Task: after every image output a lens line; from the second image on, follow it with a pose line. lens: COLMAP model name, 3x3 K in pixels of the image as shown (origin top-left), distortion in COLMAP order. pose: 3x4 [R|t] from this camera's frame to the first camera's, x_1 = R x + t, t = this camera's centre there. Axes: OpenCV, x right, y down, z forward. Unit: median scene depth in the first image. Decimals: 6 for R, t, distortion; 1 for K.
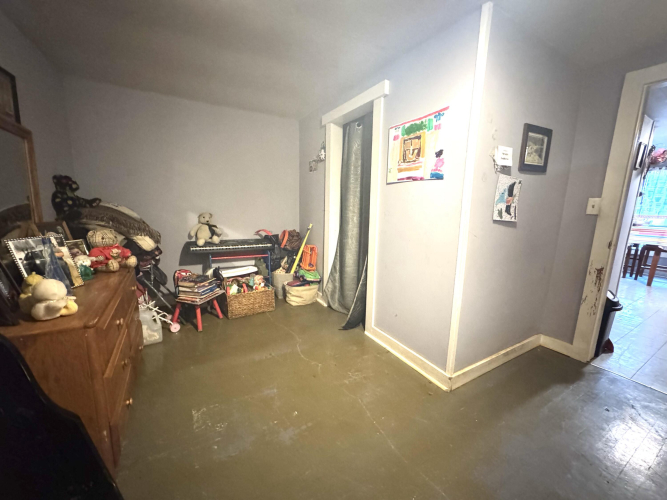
lens RADIAL K [[264.1, 0, 333.5], [0, 264.1, 250.0], [0, 0, 1]] dist [-0.001543, -0.000055]
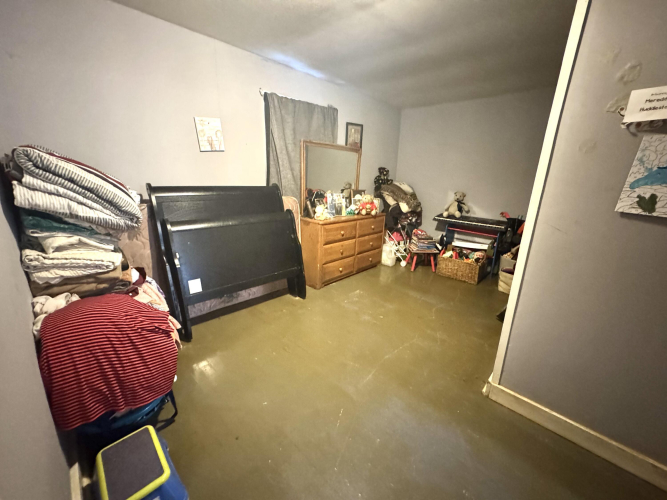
lens RADIAL K [[264.1, 0, 333.5], [0, 264.1, 250.0], [0, 0, 1]] dist [-0.001543, -0.000055]
pose [[0.266322, 0.248131, -0.931399, 0.730839], [-0.193371, 0.960407, 0.200567, -0.016579], [0.944288, 0.126690, 0.303759, 0.129326]]
